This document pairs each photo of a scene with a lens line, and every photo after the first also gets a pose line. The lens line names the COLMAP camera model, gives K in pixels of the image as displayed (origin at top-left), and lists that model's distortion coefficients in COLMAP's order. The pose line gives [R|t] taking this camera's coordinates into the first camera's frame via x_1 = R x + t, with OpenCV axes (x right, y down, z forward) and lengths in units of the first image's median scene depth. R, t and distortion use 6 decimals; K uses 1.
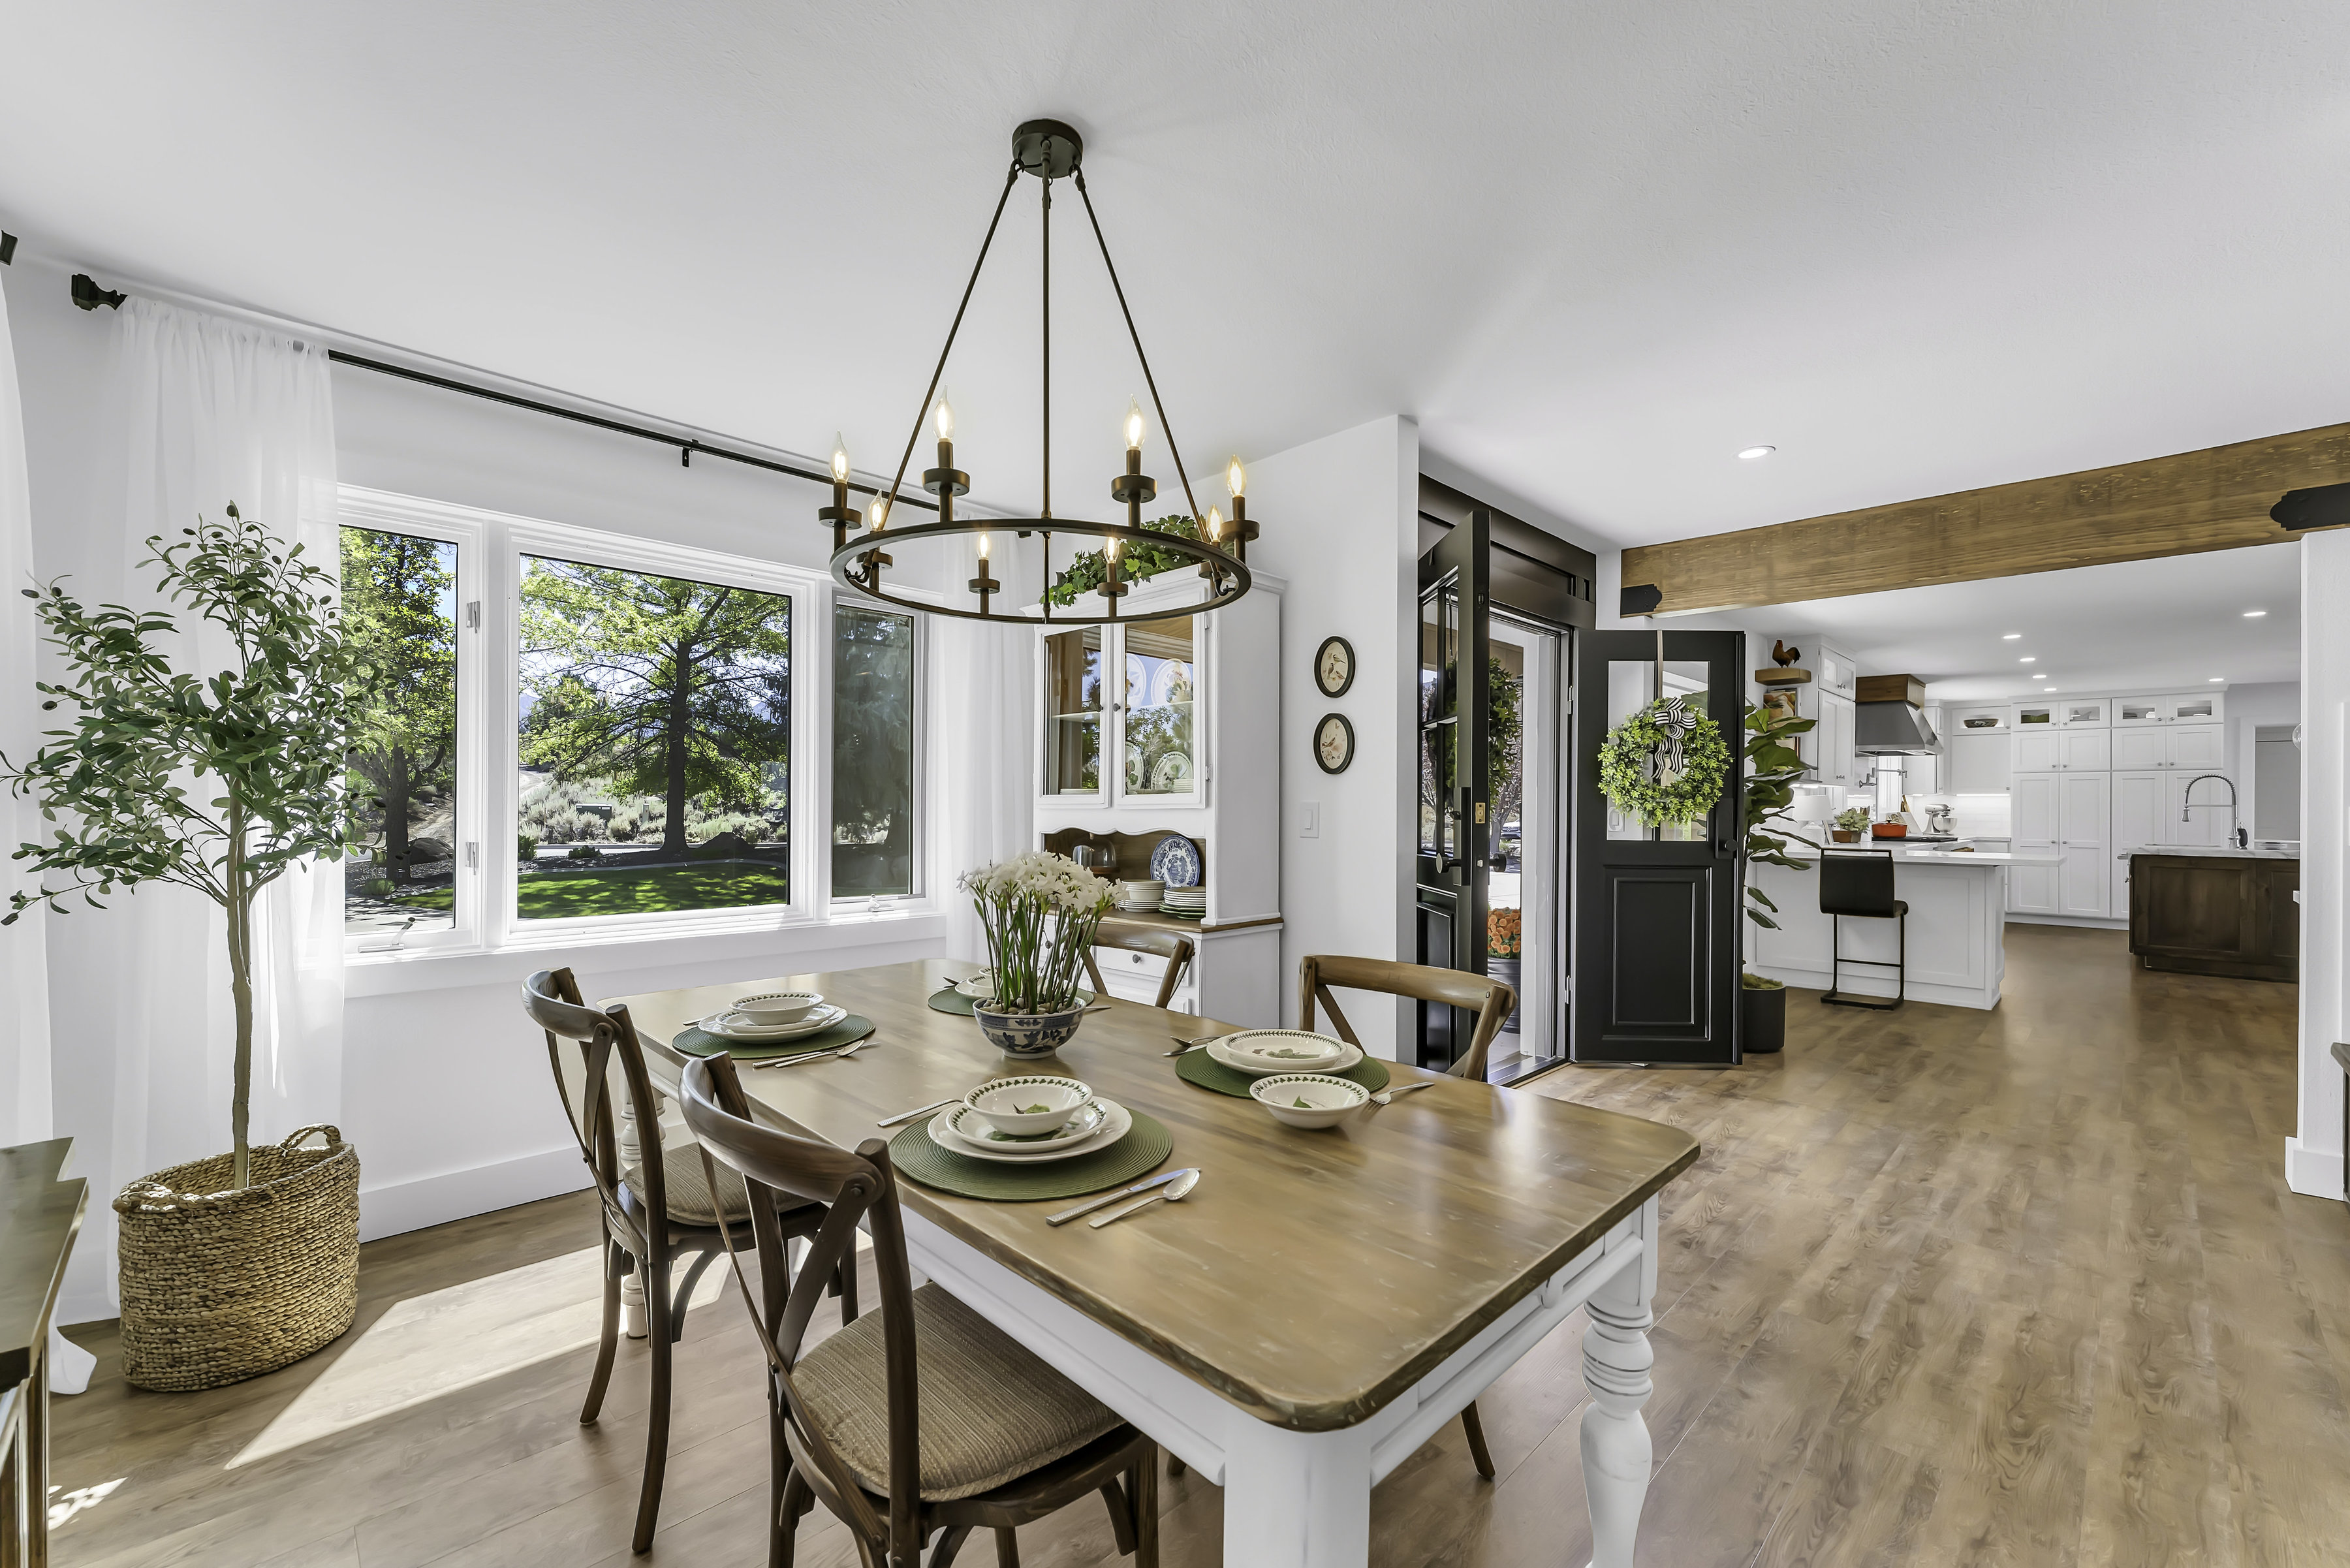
lens RADIAL K [[957.8, 0, 1149.9], [0, 957.8, 807.4], [0, 0, 1]] dist [0.000648, 0.000265]
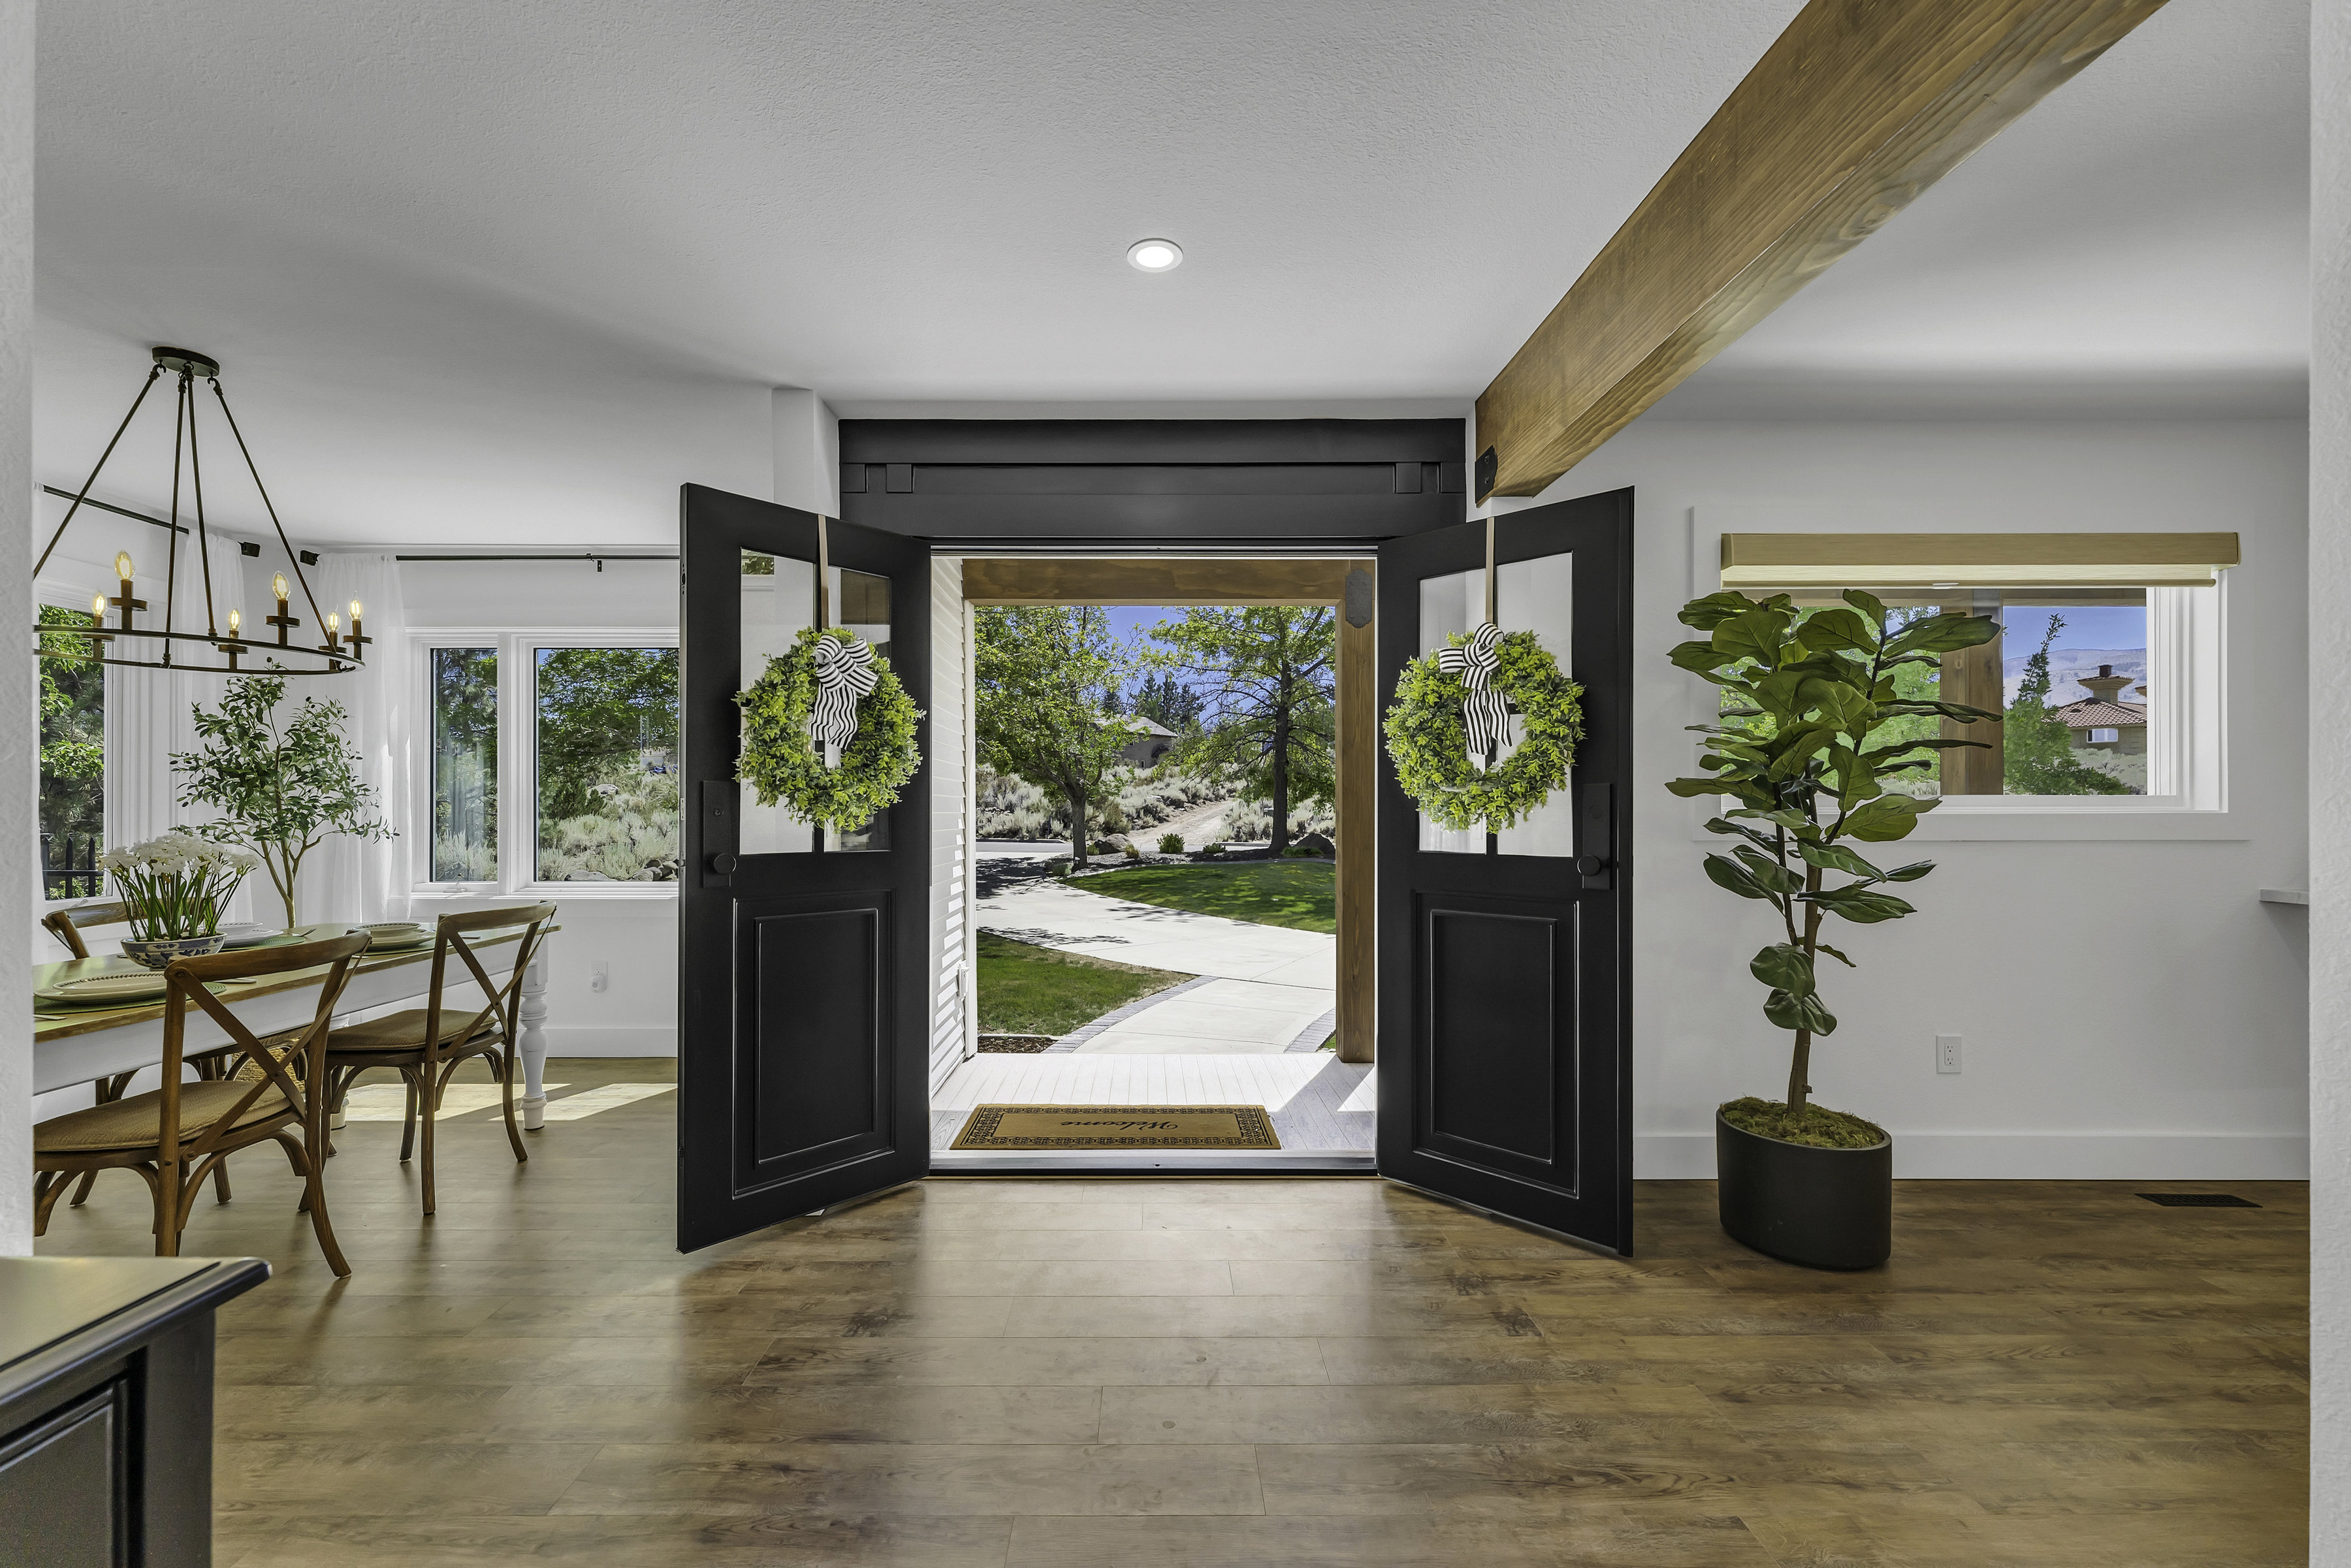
lens RADIAL K [[948.0, 0, 1132.9], [0, 948.0, 807.3], [0, 0, 1]] dist [-0.000980, 0.000087]
pose [[0.715269, -0.006103, -0.698822, 0.798883], [0.003944, 0.999981, -0.004697, 0.005715], [0.698838, 0.000603, 0.715280, 0.396324]]
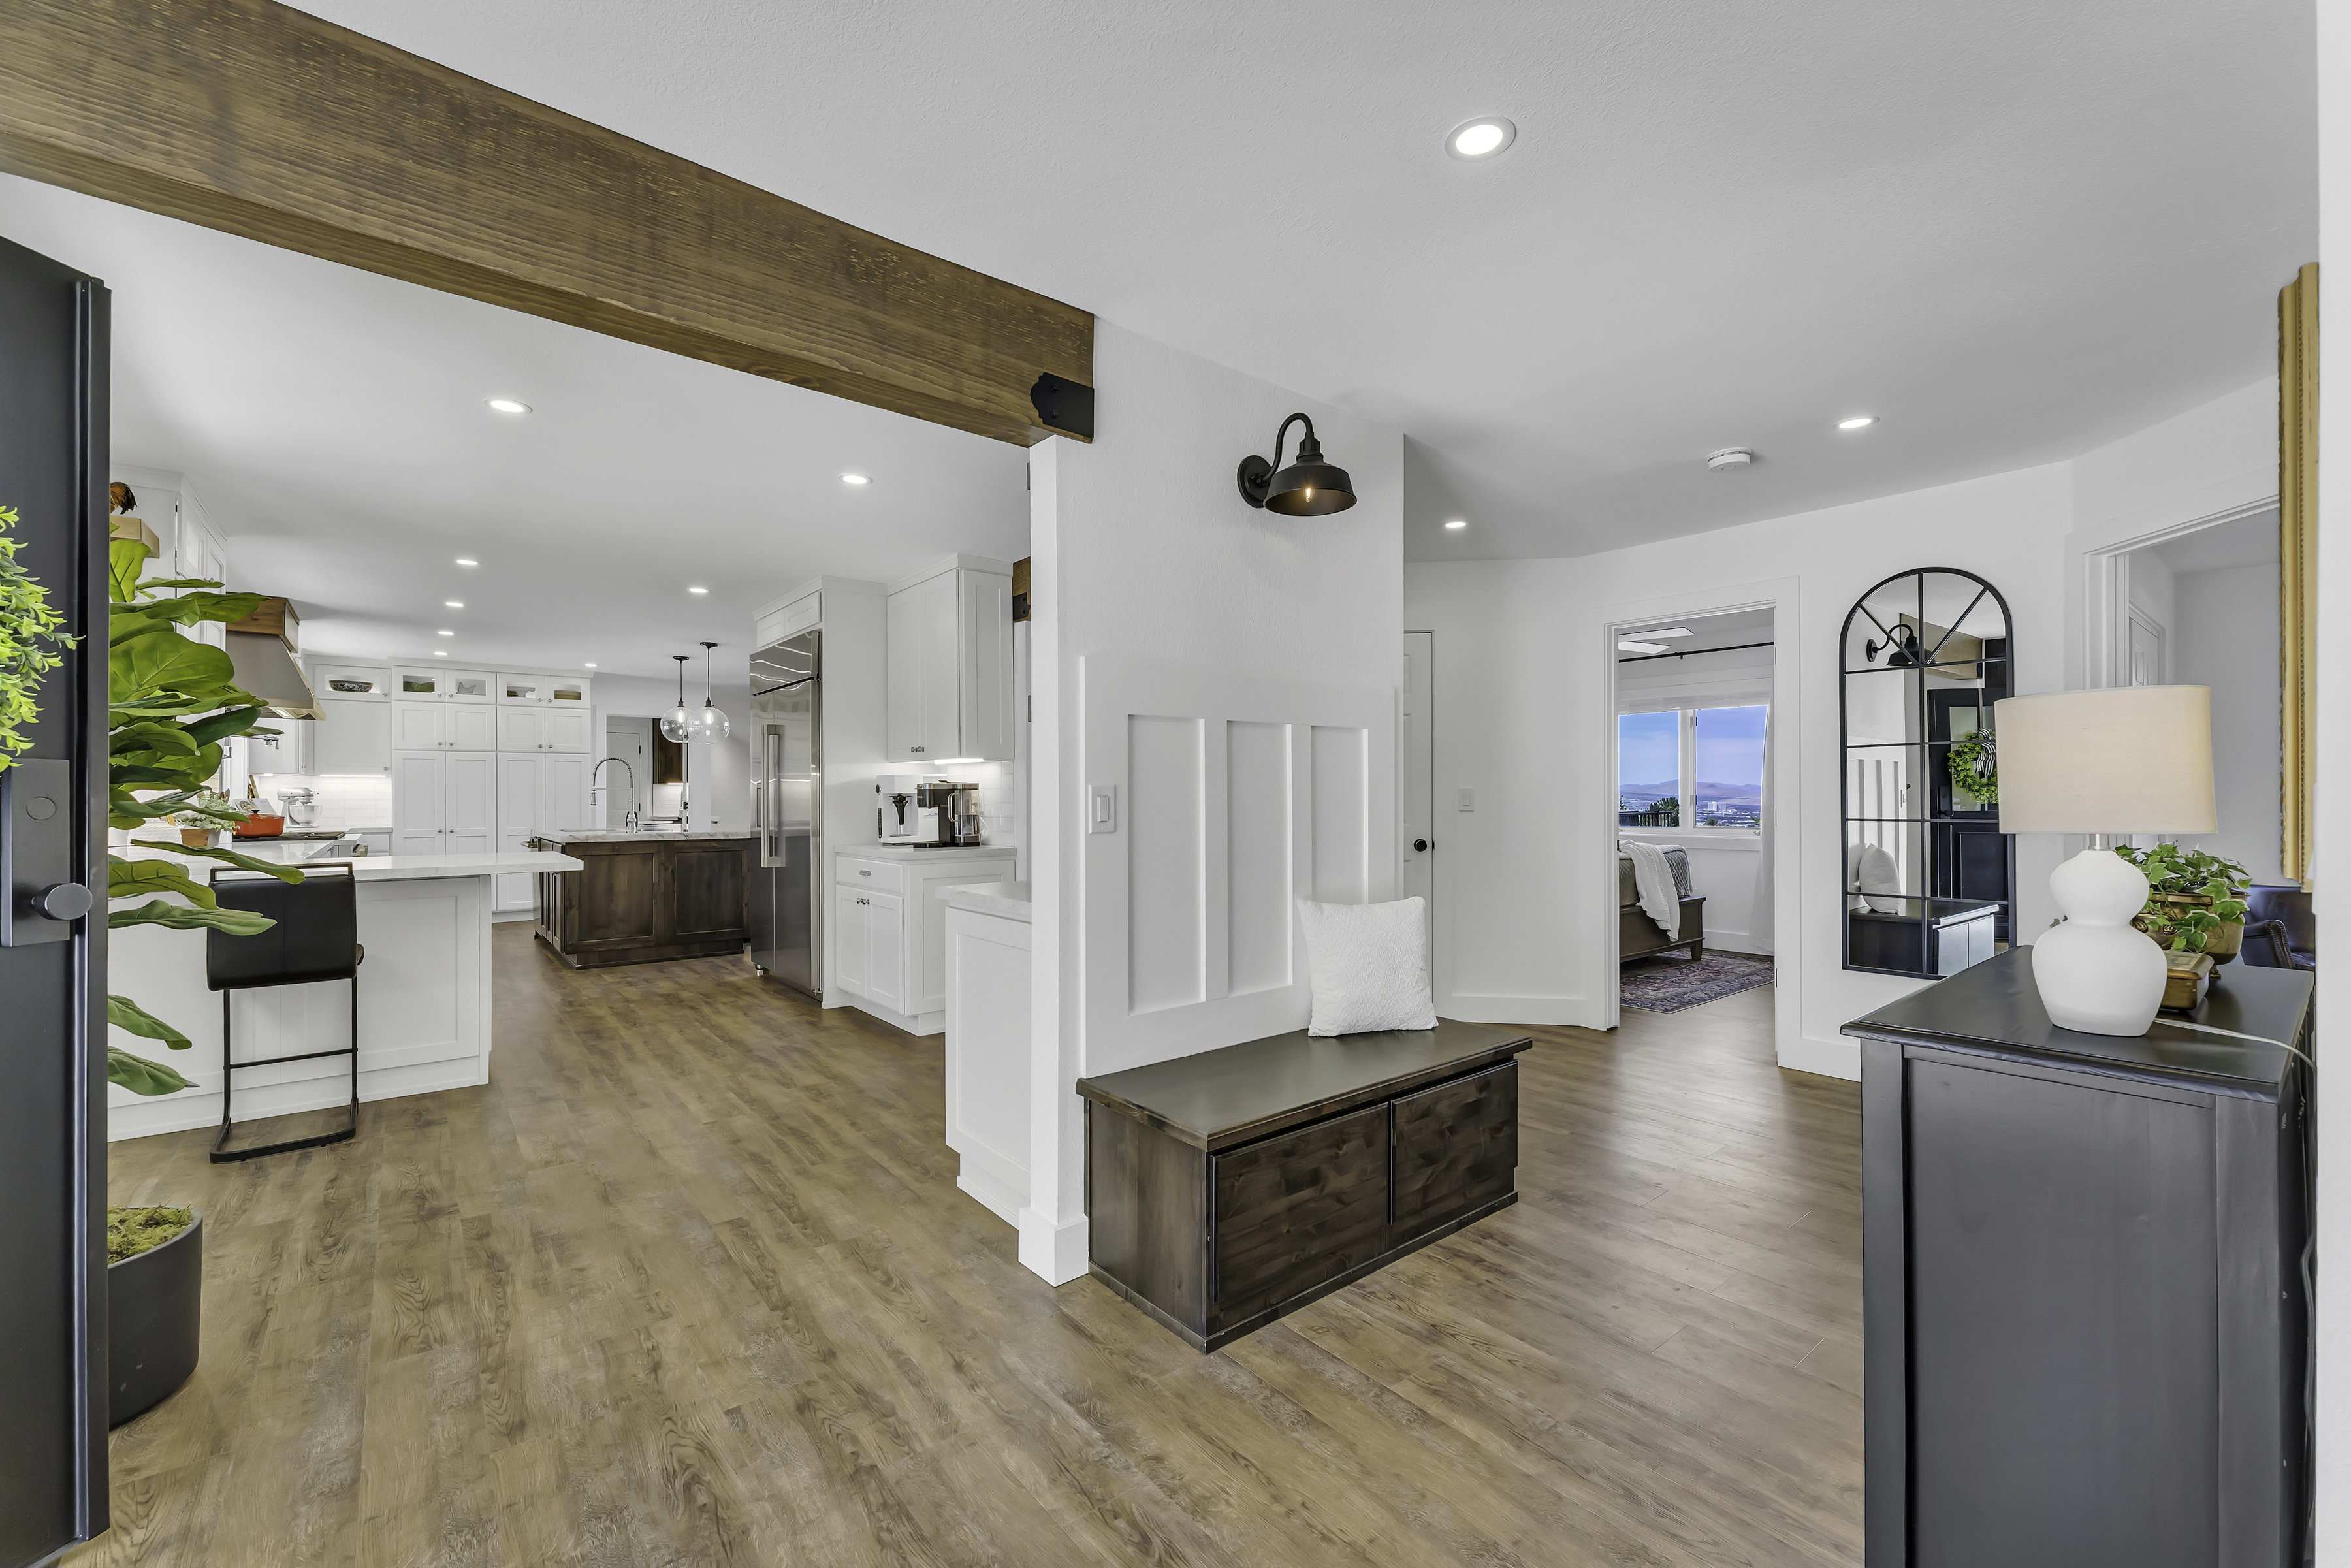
lens RADIAL K [[951.4, 0, 1174.8], [0, 951.4, 792.6], [0, 0, 1]] dist [-0.000851, -0.000054]
pose [[0.082031, -0.002509, 0.996627, 0.307321], [0.002895, 0.999993, 0.002279, 0.002536], [-0.996626, 0.002698, 0.082037, 0.583827]]
